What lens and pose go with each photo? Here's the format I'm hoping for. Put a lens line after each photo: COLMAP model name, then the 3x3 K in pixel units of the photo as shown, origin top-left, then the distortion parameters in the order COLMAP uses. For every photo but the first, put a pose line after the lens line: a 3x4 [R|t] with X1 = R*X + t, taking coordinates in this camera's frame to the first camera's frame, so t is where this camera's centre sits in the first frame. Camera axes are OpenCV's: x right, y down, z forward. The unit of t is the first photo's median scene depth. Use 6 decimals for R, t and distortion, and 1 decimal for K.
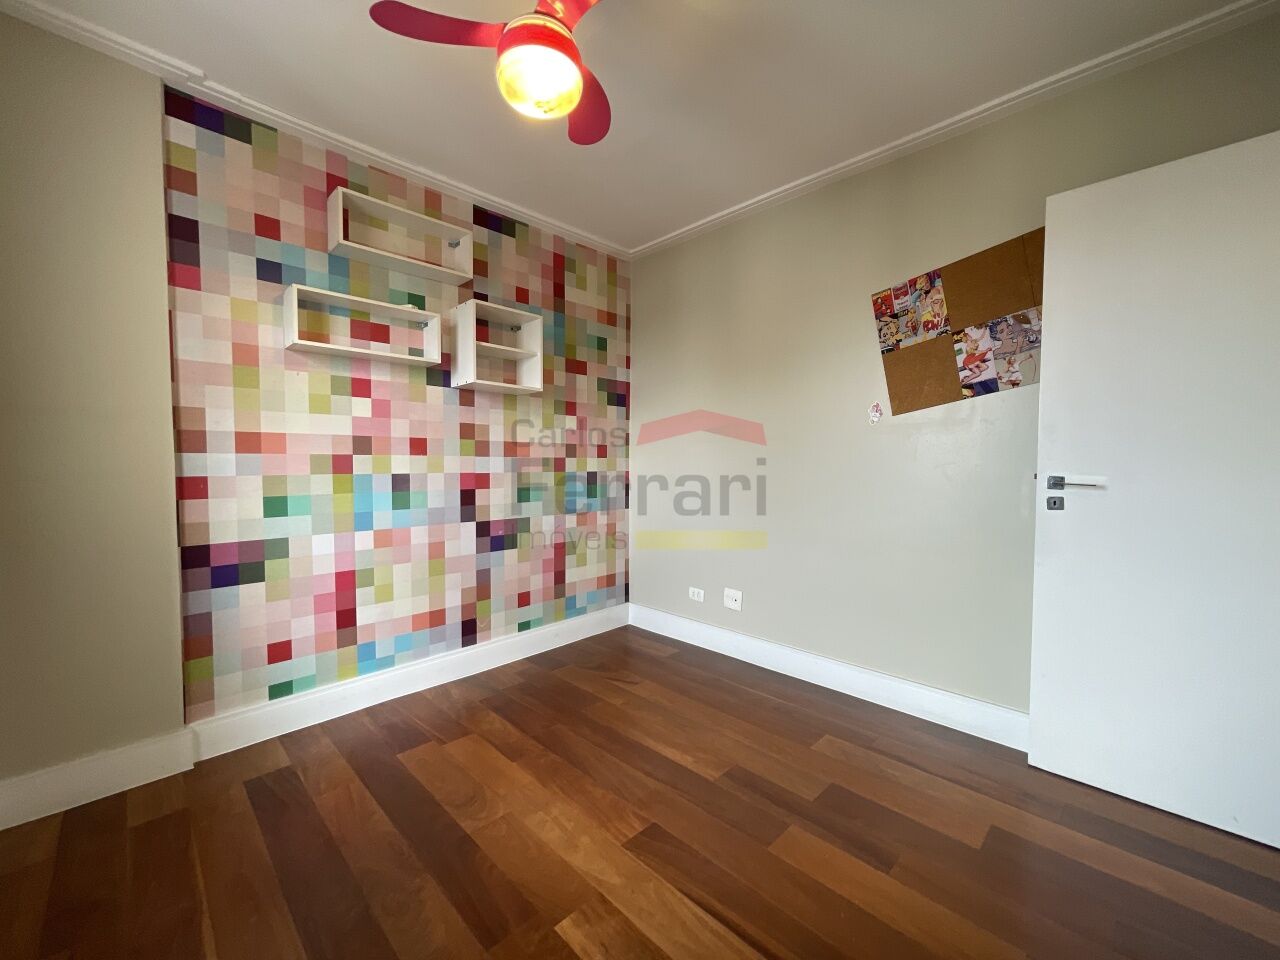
lens RADIAL K [[522.0, 0, 638.5], [0, 522.0, 481.4], [0, 0, 1]] dist [-0.001243, 0.001005]
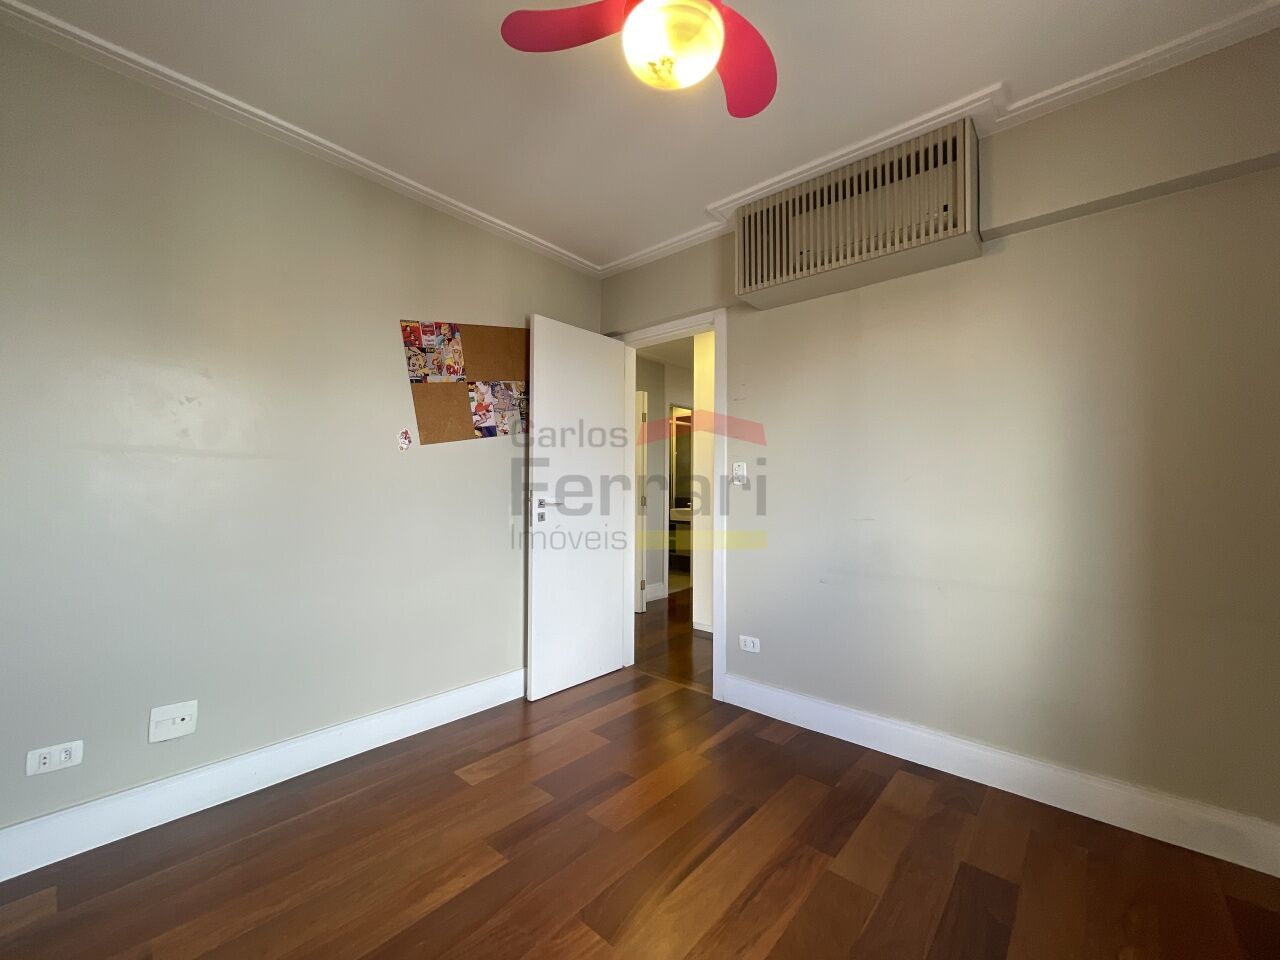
lens RADIAL K [[522.0, 0, 643.1], [0, 522.0, 481.7], [0, 0, 1]] dist [-0.001243, 0.001005]
pose [[-0.076921, 0.009354, 0.996993, -0.625528], [0.031940, 0.999466, -0.006913, -0.034386], [-0.996525, 0.031312, -0.077179, 0.697361]]
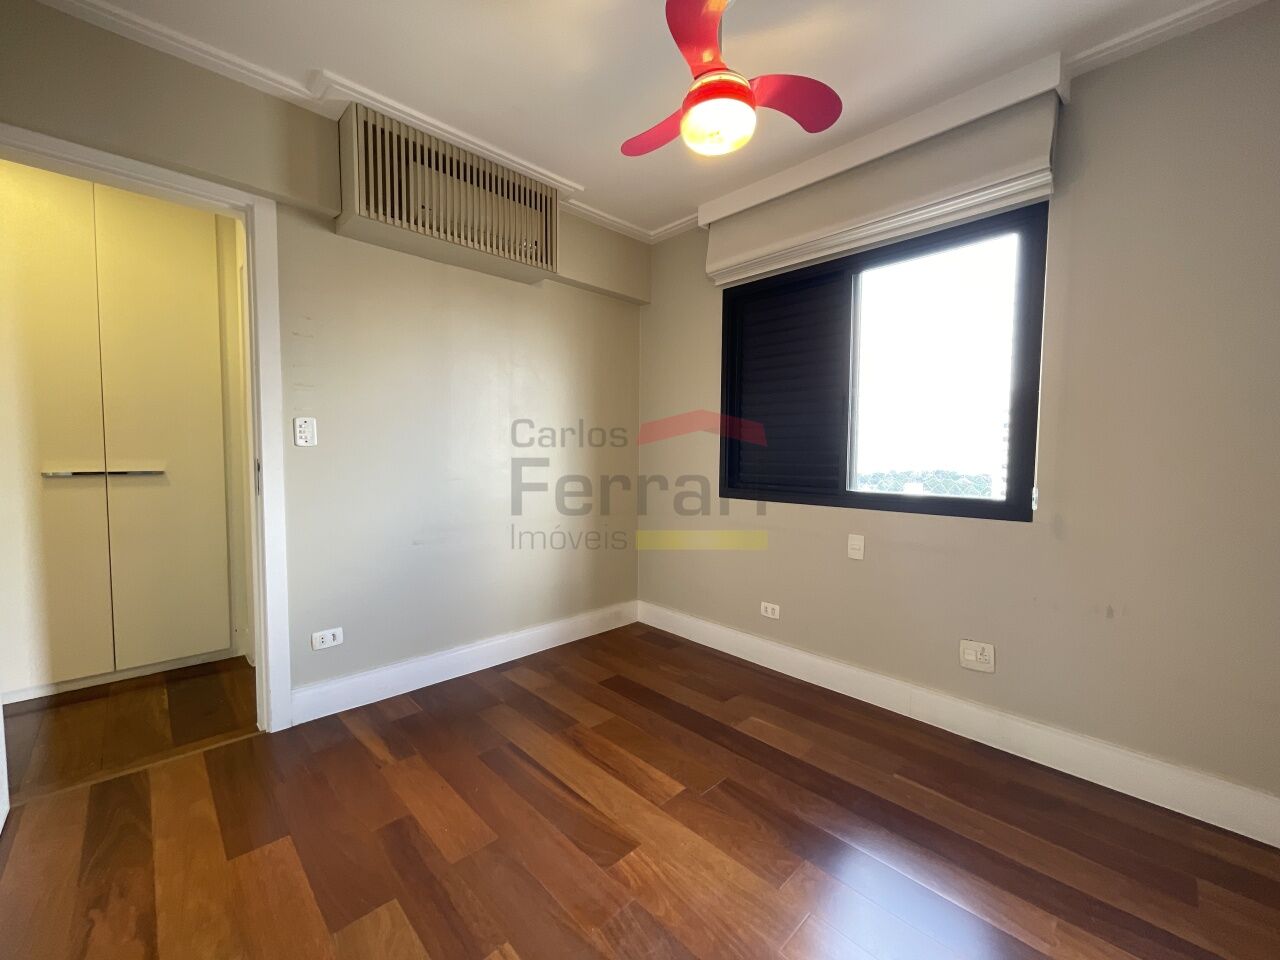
lens RADIAL K [[522.0, 0, 637.5], [0, 522.0, 481.8], [0, 0, 1]] dist [-0.001243, 0.001005]
pose [[-0.999871, -0.014184, 0.007548, -0.017575], [-0.013436, 0.995732, 0.091306, -0.059995], [-0.008811, 0.091193, -0.995794, 1.356980]]
